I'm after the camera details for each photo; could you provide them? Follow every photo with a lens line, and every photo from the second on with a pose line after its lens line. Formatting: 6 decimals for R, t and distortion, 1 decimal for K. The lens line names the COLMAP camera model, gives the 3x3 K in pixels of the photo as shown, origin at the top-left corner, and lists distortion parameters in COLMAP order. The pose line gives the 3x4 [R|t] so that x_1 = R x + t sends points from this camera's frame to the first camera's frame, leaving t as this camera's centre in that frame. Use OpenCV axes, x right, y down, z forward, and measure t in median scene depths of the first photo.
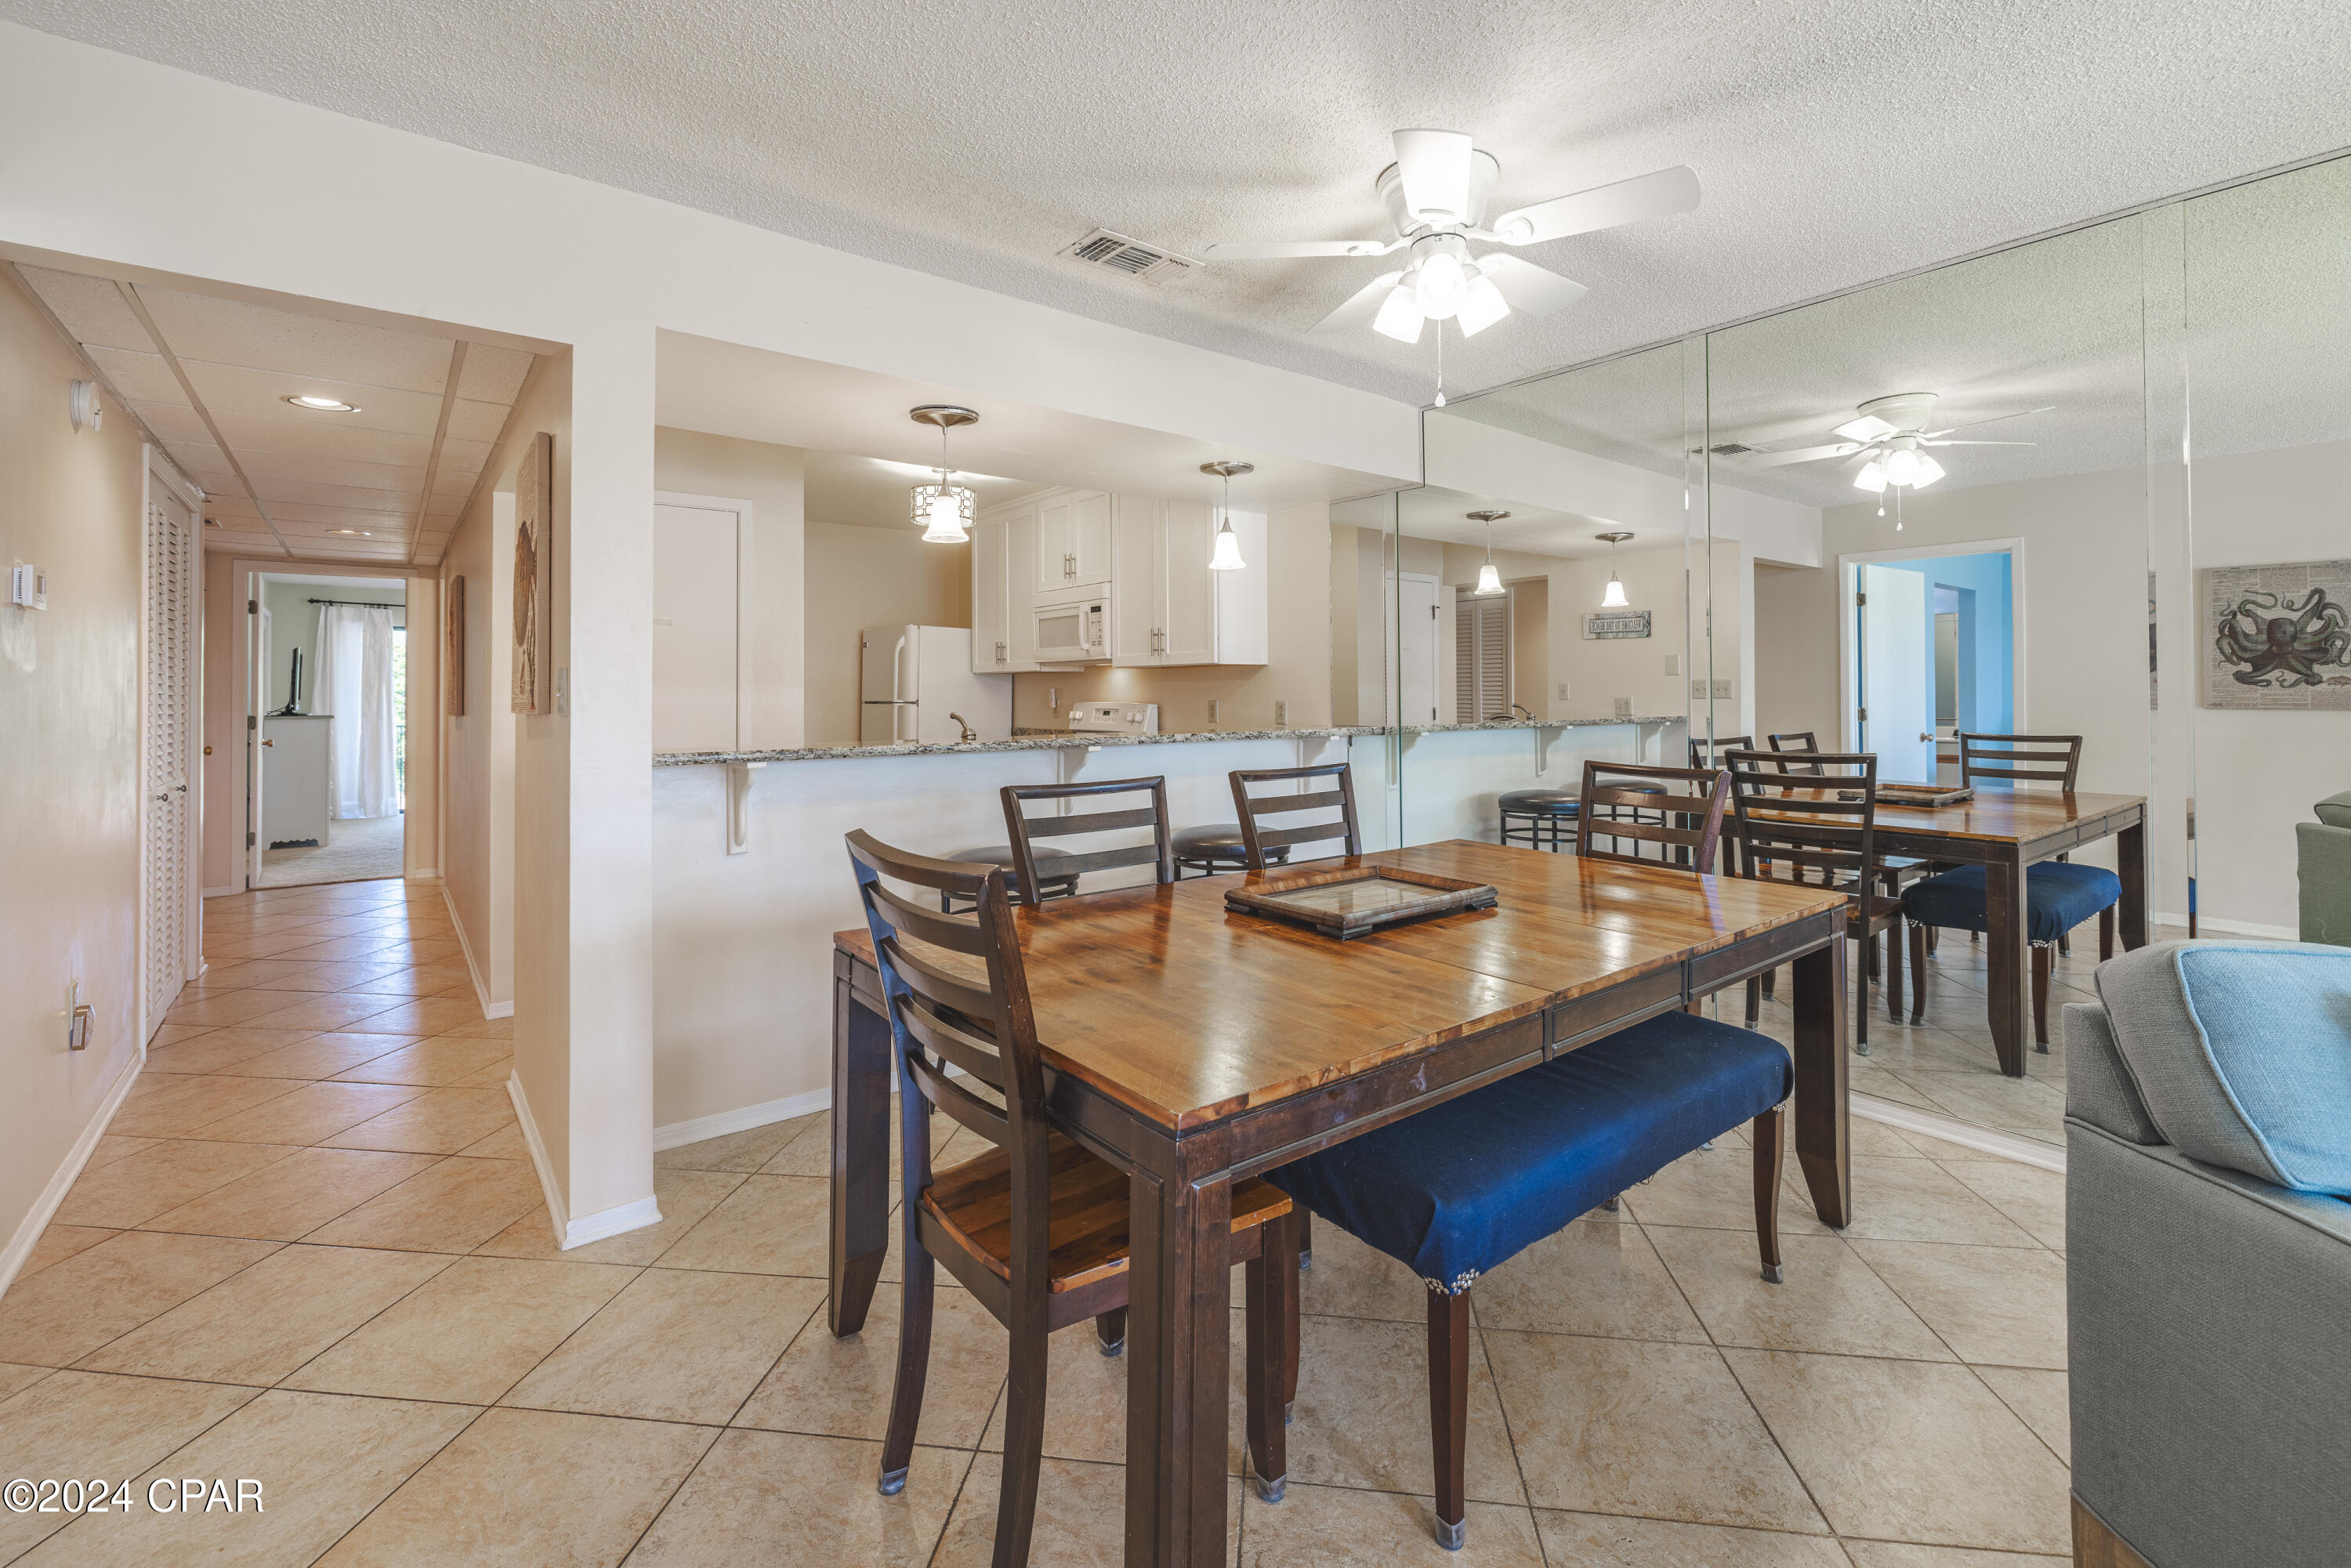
lens RADIAL K [[1025.1, 0, 1164.5], [0, 1025.1, 683.0], [0, 0, 1]] dist [-0.001983, 0.001154]
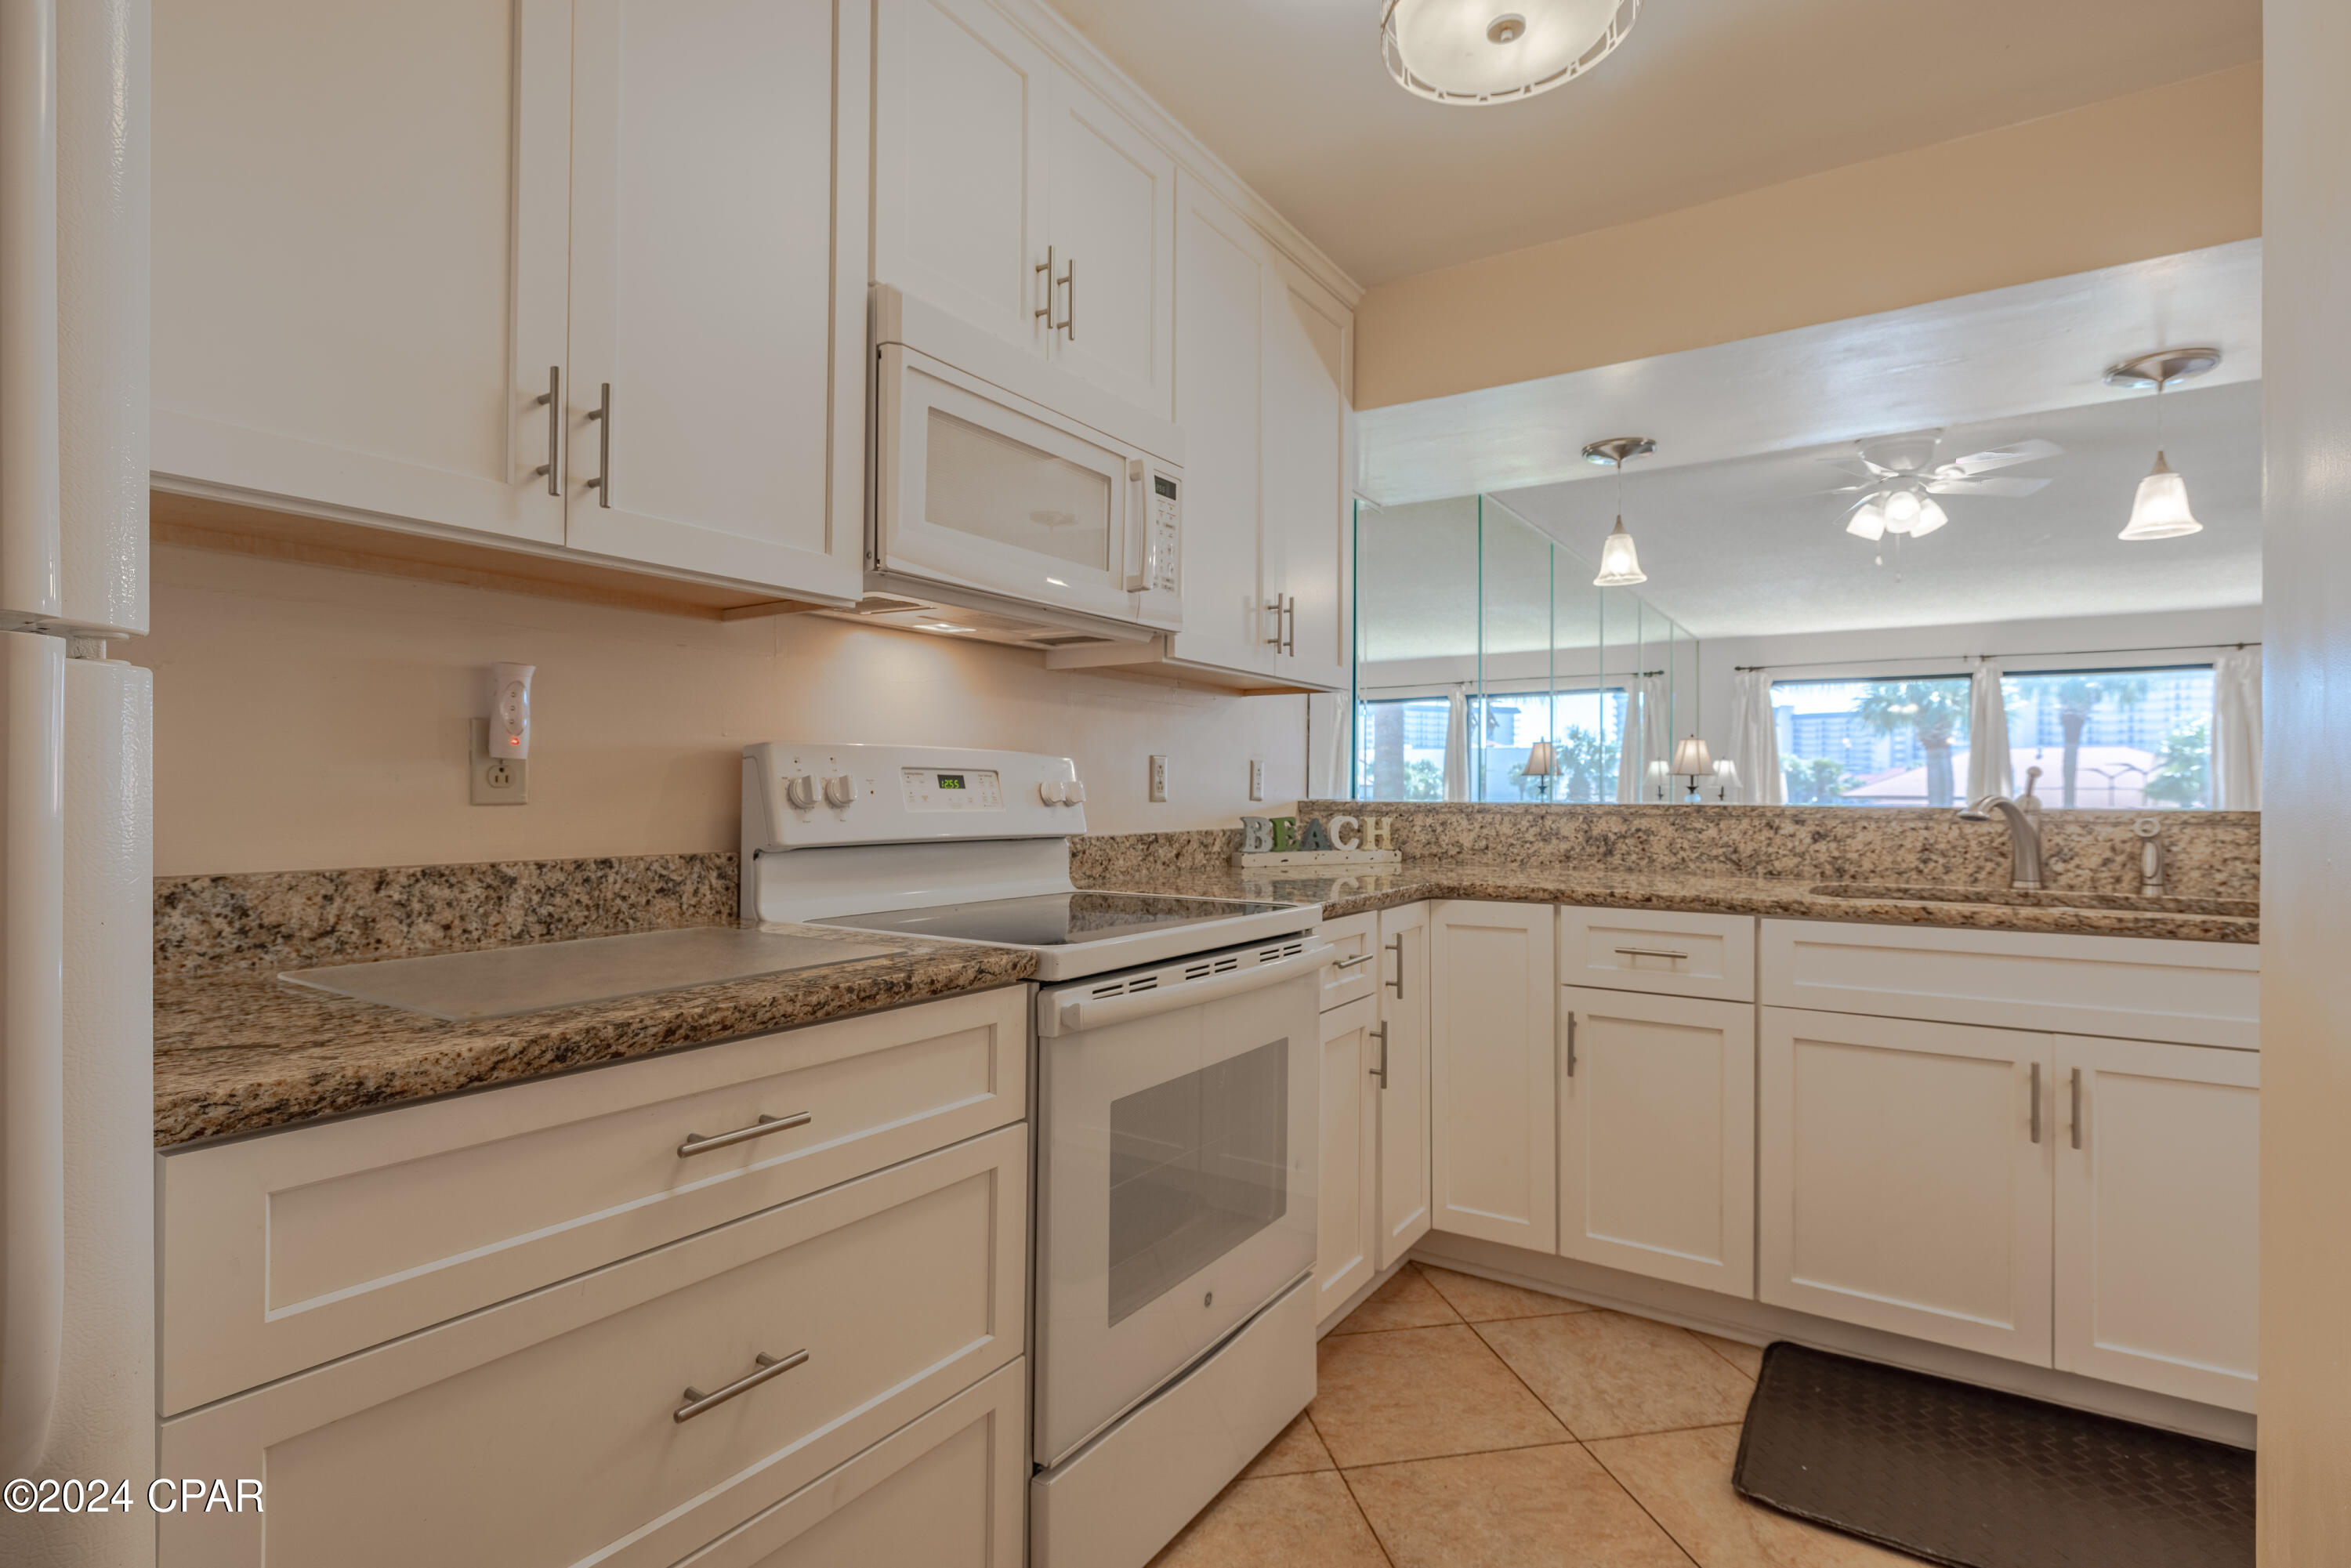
lens RADIAL K [[1119.0, 0, 1178.3], [0, 1119.0, 784.5], [0, 0, 1]] dist [-0.004024, -0.000642]
pose [[-0.324342, 0.009578, 0.945891, -0.484324], [-0.014115, 0.999788, -0.014964, 0.041242], [-0.945835, -0.018204, -0.324138, 1.241585]]
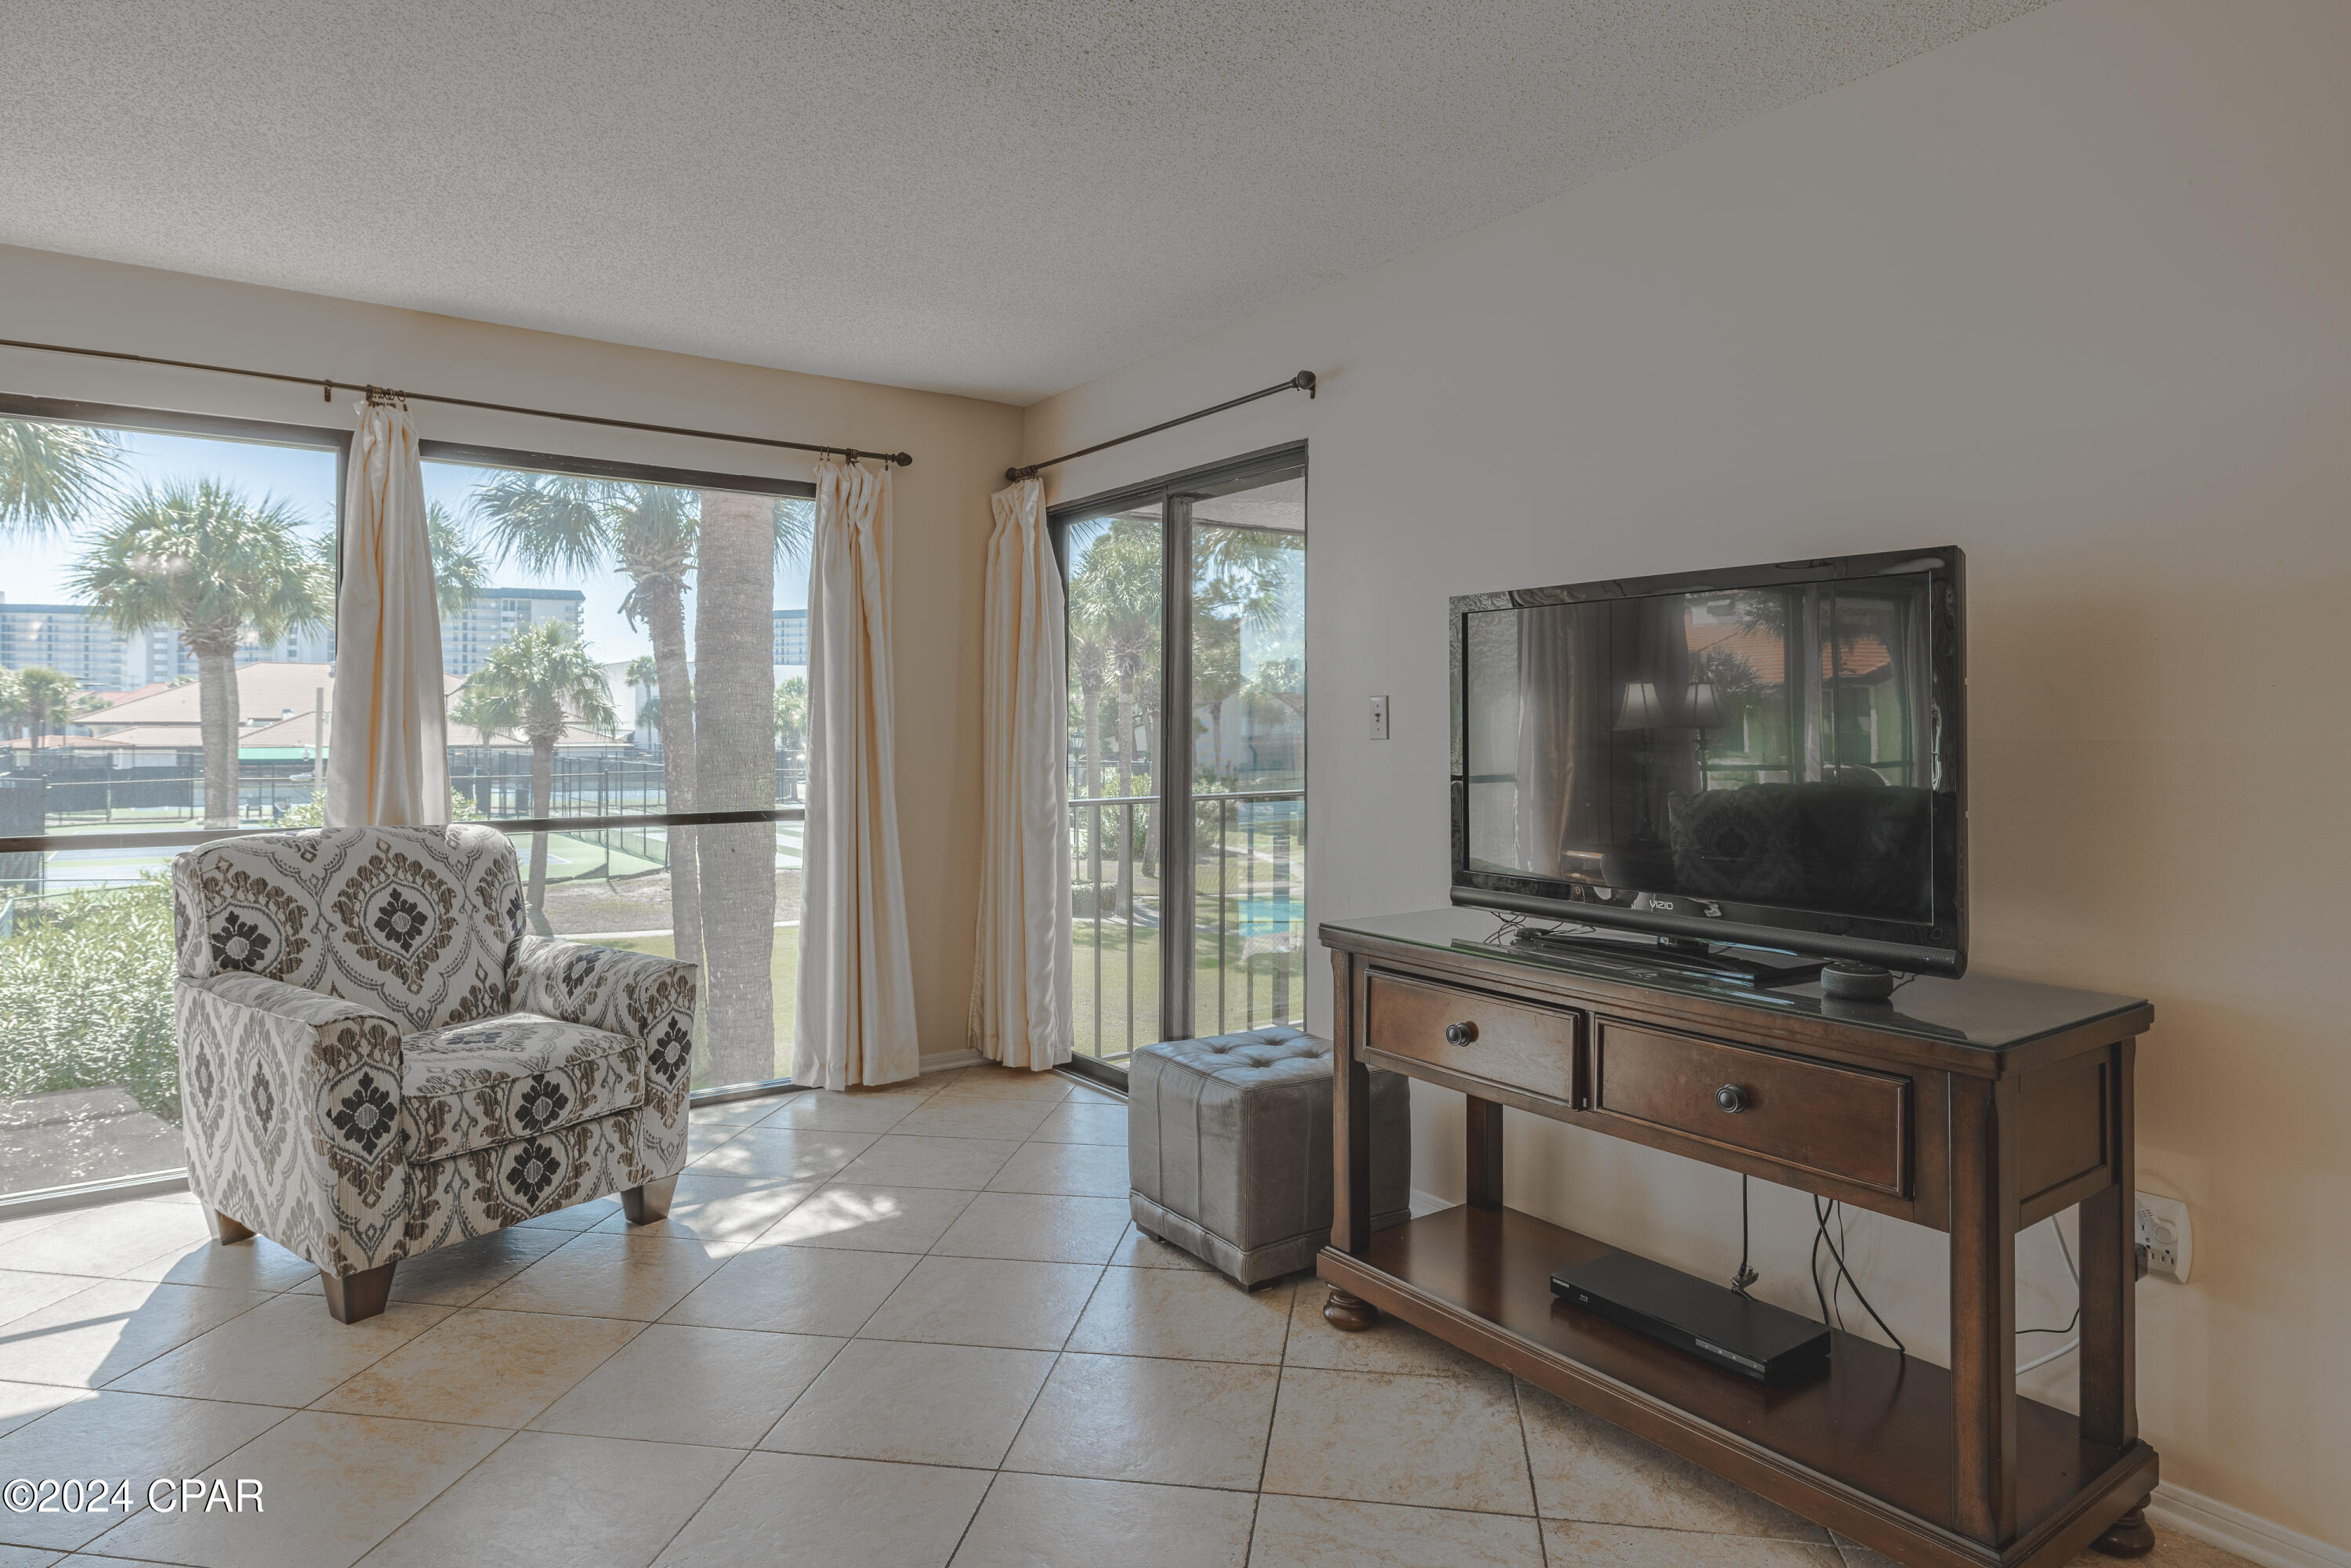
lens RADIAL K [[1361.6, 0, 1156.3], [0, 1361.6, 712.4], [0, 0, 1]] dist [0.000168, 0.000453]
pose [[-0.999329, 0.005209, 0.036251, 0.238767], [0.004624, 0.999858, -0.016204, 0.001536], [-0.036330, -0.016026, -0.999211, 0.308106]]
